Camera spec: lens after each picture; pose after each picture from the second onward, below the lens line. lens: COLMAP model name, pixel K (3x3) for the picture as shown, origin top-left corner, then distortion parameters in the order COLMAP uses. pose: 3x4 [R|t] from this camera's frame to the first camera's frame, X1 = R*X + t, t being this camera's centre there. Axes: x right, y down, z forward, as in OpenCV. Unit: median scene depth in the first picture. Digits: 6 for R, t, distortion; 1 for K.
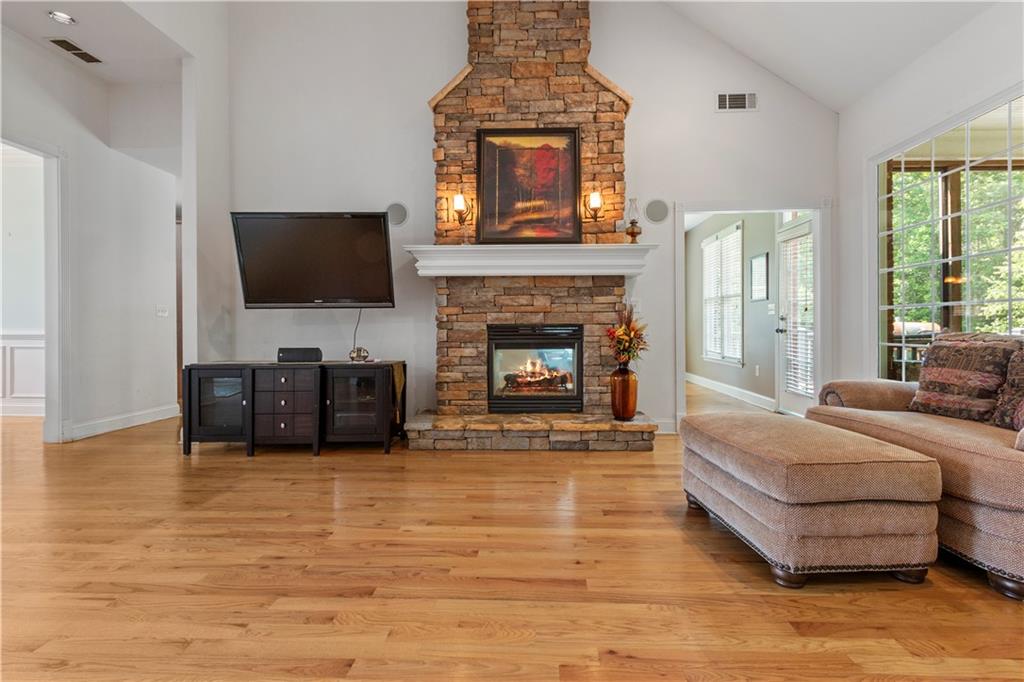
lens RADIAL K [[495.1, 0, 513.5], [0, 495.1, 329.3], [0, 0, 1]] dist [0.001574, -0.000151]
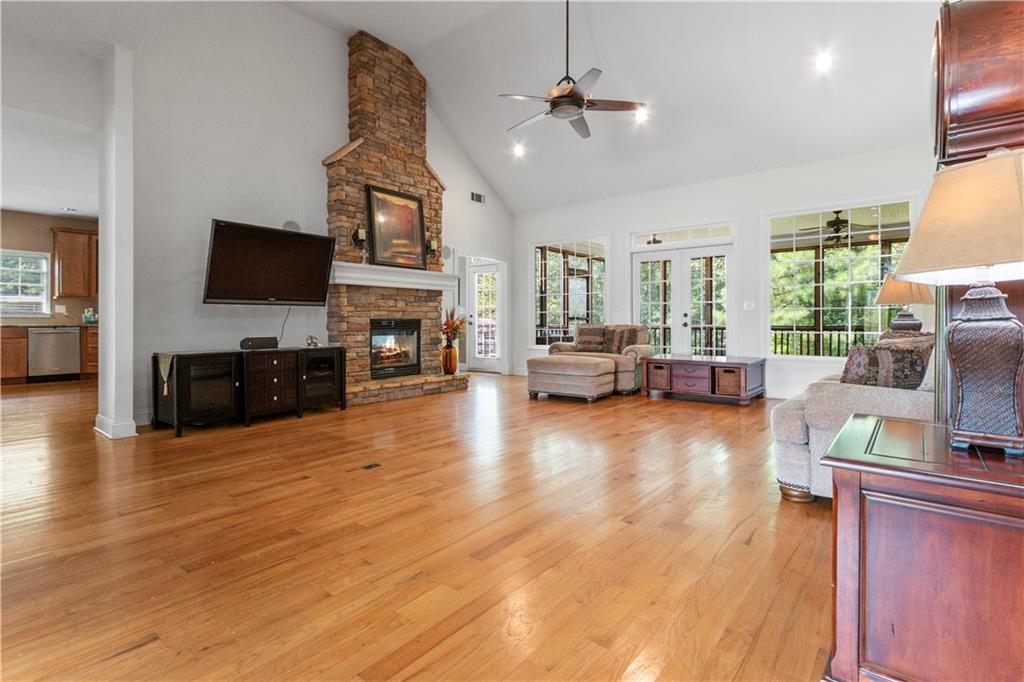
lens RADIAL K [[486.3, 0, 512.1], [0, 486.3, 324.6], [0, 0, 1]] dist [0.000113, -0.000082]
pose [[0.607063, -0.003494, 0.794646, -0.951036], [0.001090, 0.999993, 0.003564, 0.002450], [-0.794653, -0.001297, 0.607062, -0.202659]]
